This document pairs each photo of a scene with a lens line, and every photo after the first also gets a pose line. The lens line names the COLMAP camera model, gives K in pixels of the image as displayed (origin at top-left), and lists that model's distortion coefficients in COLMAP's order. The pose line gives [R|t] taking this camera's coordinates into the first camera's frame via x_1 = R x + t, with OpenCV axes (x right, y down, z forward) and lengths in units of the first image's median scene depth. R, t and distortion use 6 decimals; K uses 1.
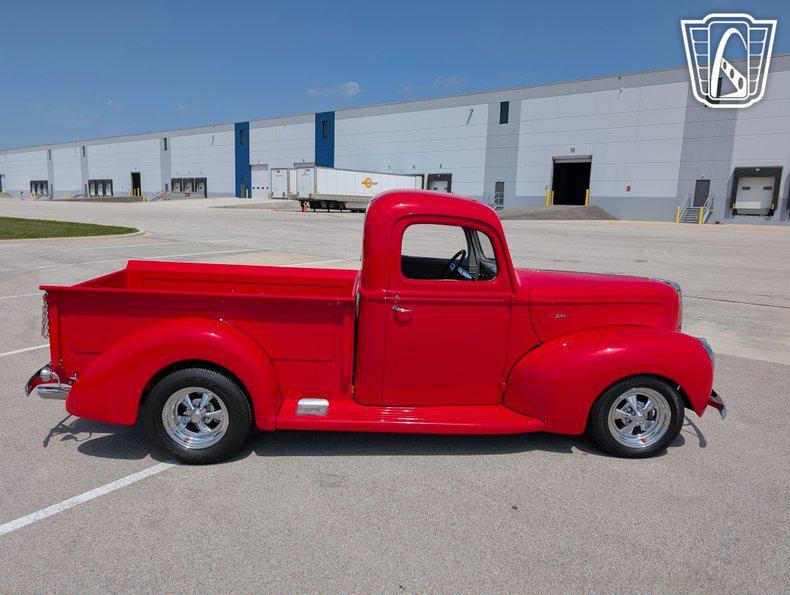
lens RADIAL K [[562.2, 0, 376.1], [0, 562.2, 297.1], [0, 0, 1]] dist [0.002713, 0.002482]
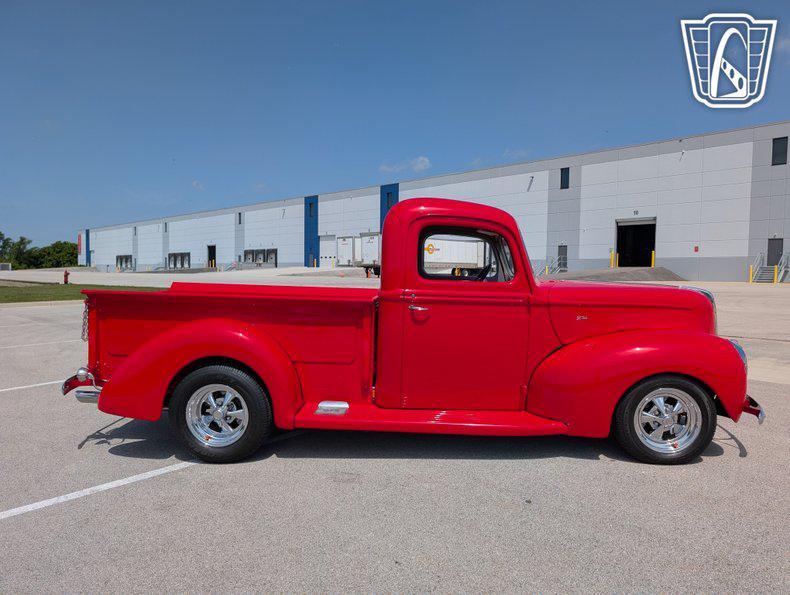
lens RADIAL K [[560.1, 0, 394.4], [0, 560.1, 299.8], [0, 0, 1]] dist [0.003853, 0.001367]
pose [[0.996560, -0.008676, -0.082424, 0.082603], [-0.000735, 0.993541, -0.113471, 0.116391], [0.082876, 0.113141, 0.990116, -0.006484]]
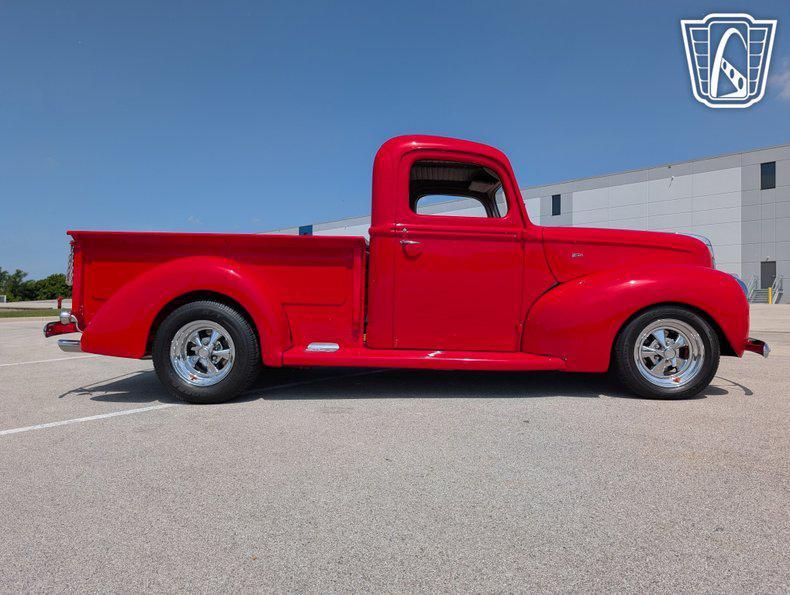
lens RADIAL K [[560.5, 0, 386.5], [0, 560.5, 292.3], [0, 0, 1]] dist [0.004922, -0.000242]
pose [[0.996340, -0.016046, -0.083963, 0.082554], [0.000835, 0.984004, -0.178143, 0.273685], [0.085478, 0.177421, 0.980416, 0.038884]]
